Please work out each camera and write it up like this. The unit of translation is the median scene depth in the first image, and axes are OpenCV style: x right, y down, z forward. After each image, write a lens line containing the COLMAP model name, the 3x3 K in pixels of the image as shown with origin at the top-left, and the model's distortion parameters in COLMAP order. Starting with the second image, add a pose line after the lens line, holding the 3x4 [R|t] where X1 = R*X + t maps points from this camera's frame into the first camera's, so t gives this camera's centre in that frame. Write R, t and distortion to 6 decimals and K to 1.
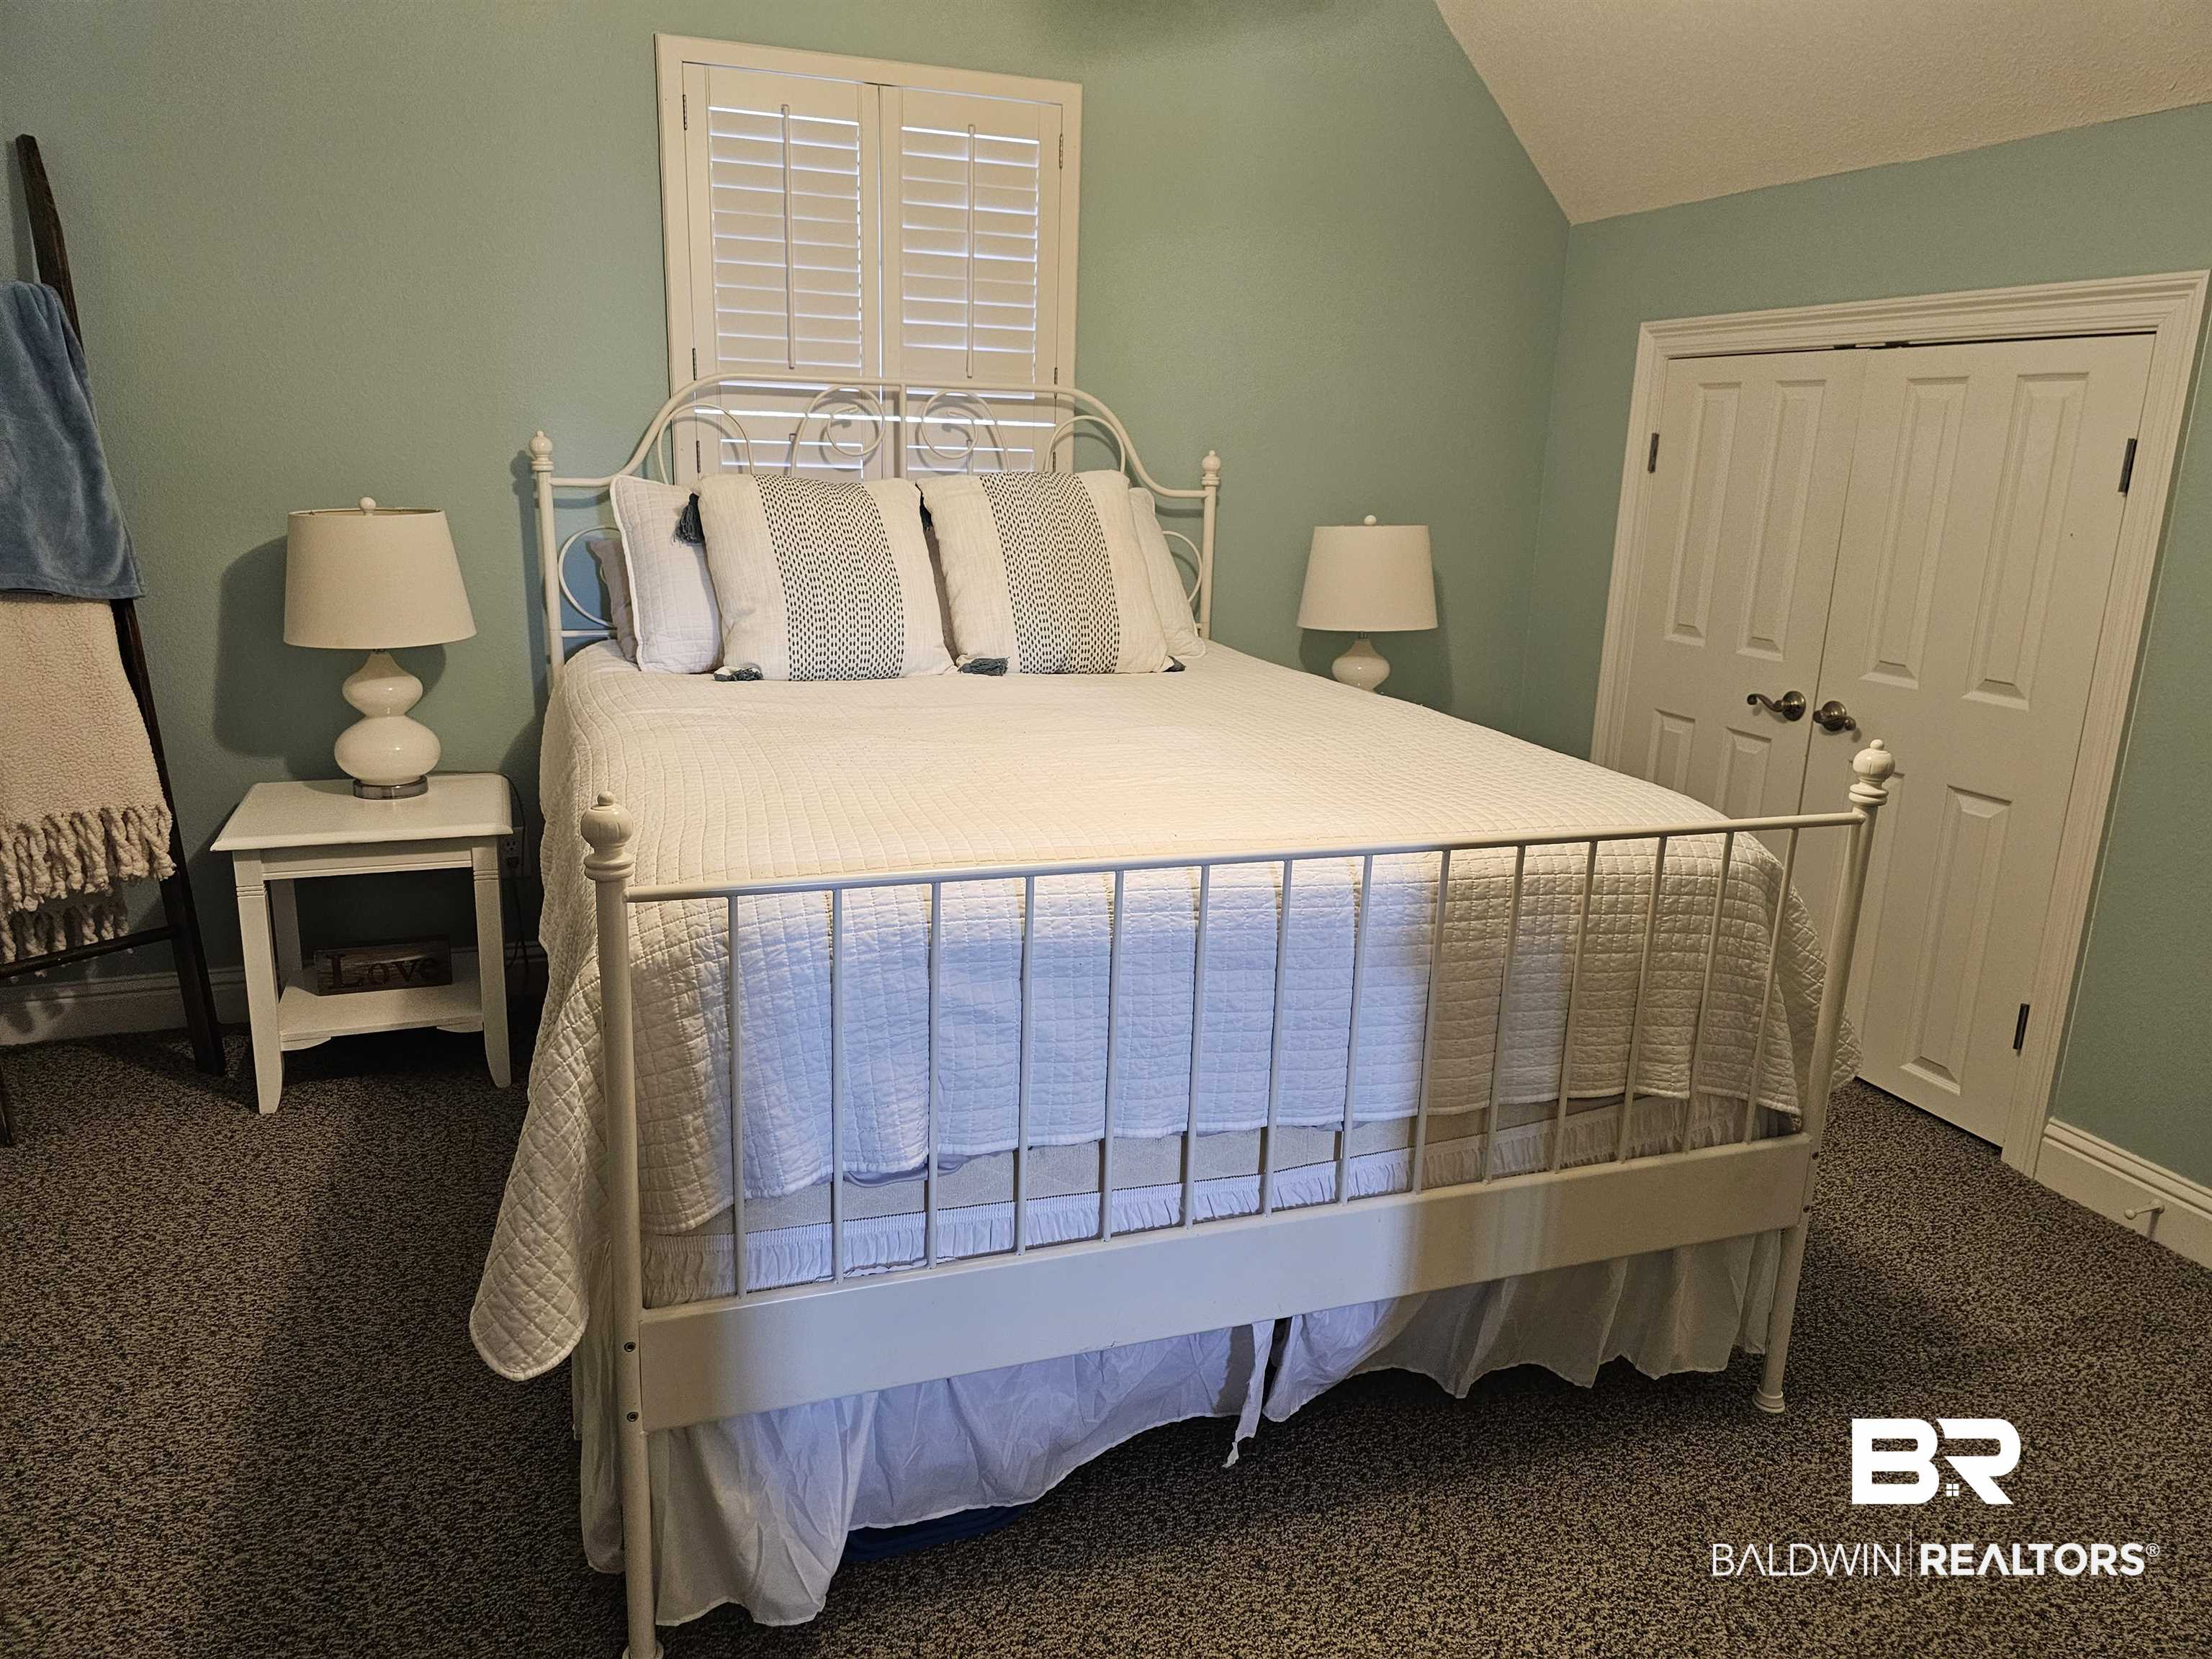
lens RADIAL K [[1467.0, 0, 1107.8], [0, 1467.0, 826.5], [0, 0, 1]] dist [0.052352, -0.050050]
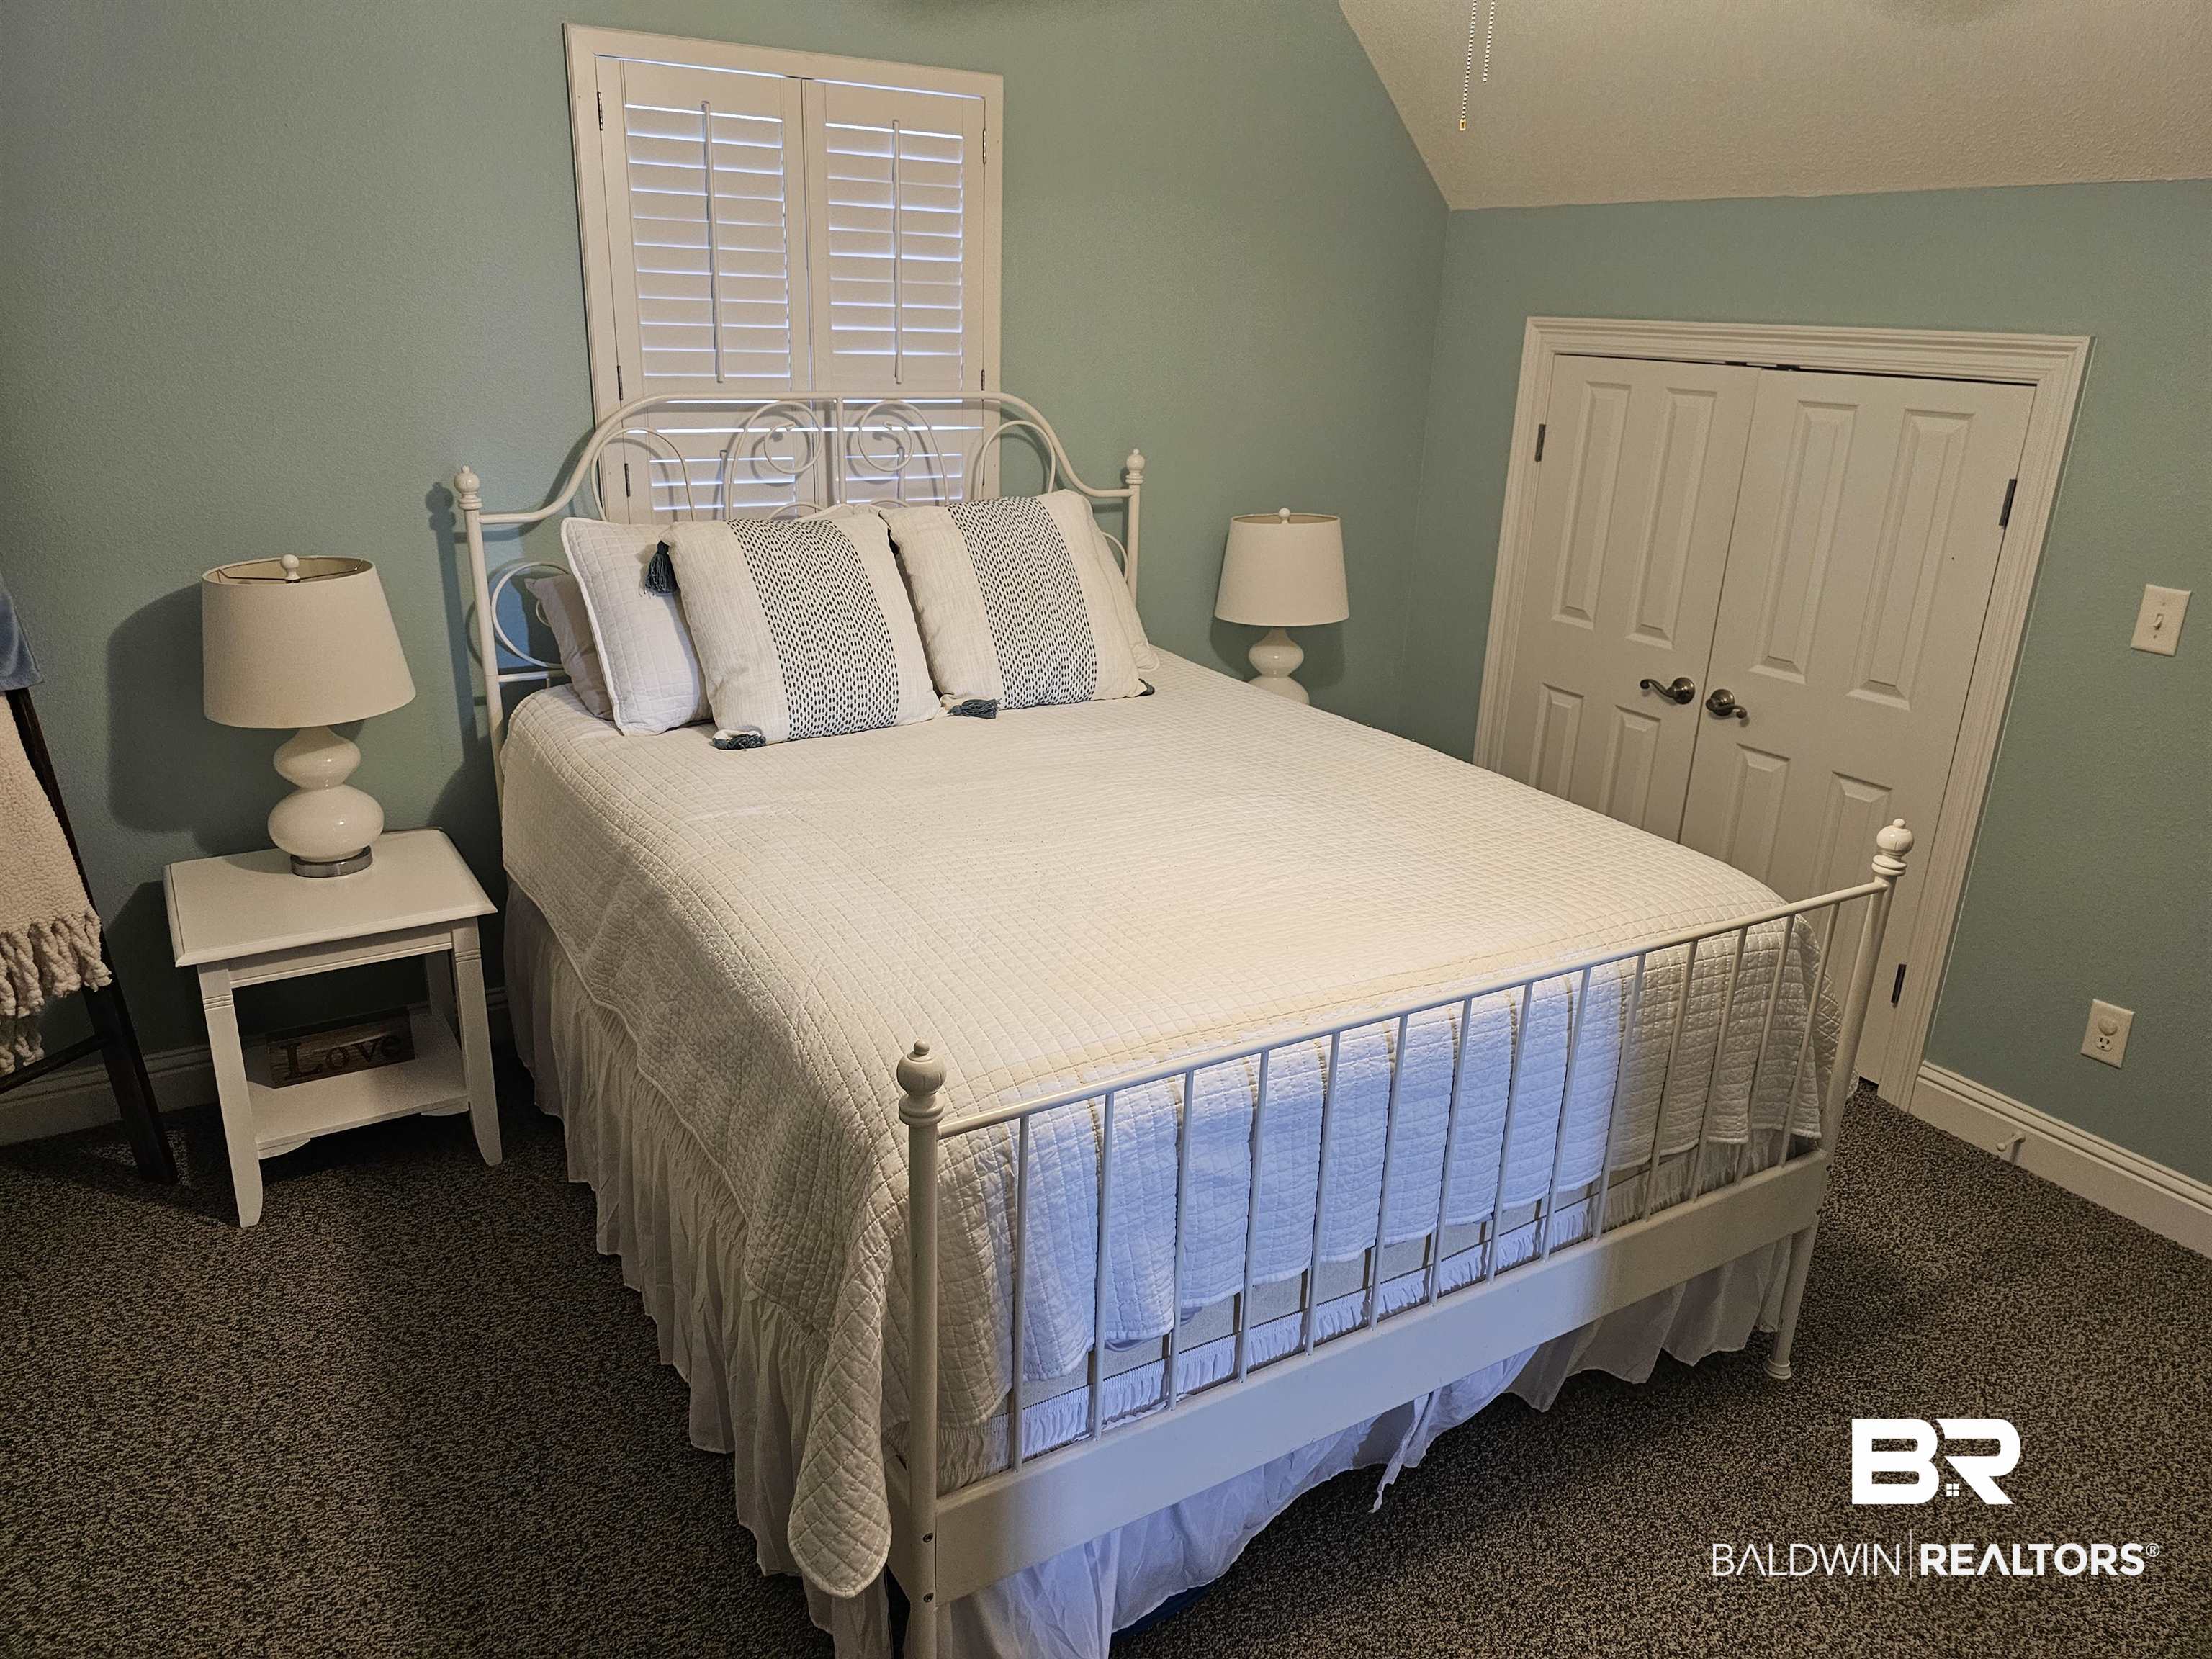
lens RADIAL K [[1467.0, 0, 1091.5], [0, 1467.0, 814.5], [0, 0, 1]] dist [0.052352, -0.050050]
pose [[0.981869, -0.061717, 0.179231, -0.197577], [0.045072, 0.994408, 0.095503, -0.134329], [-0.184123, -0.085693, 0.979161, 0.001467]]
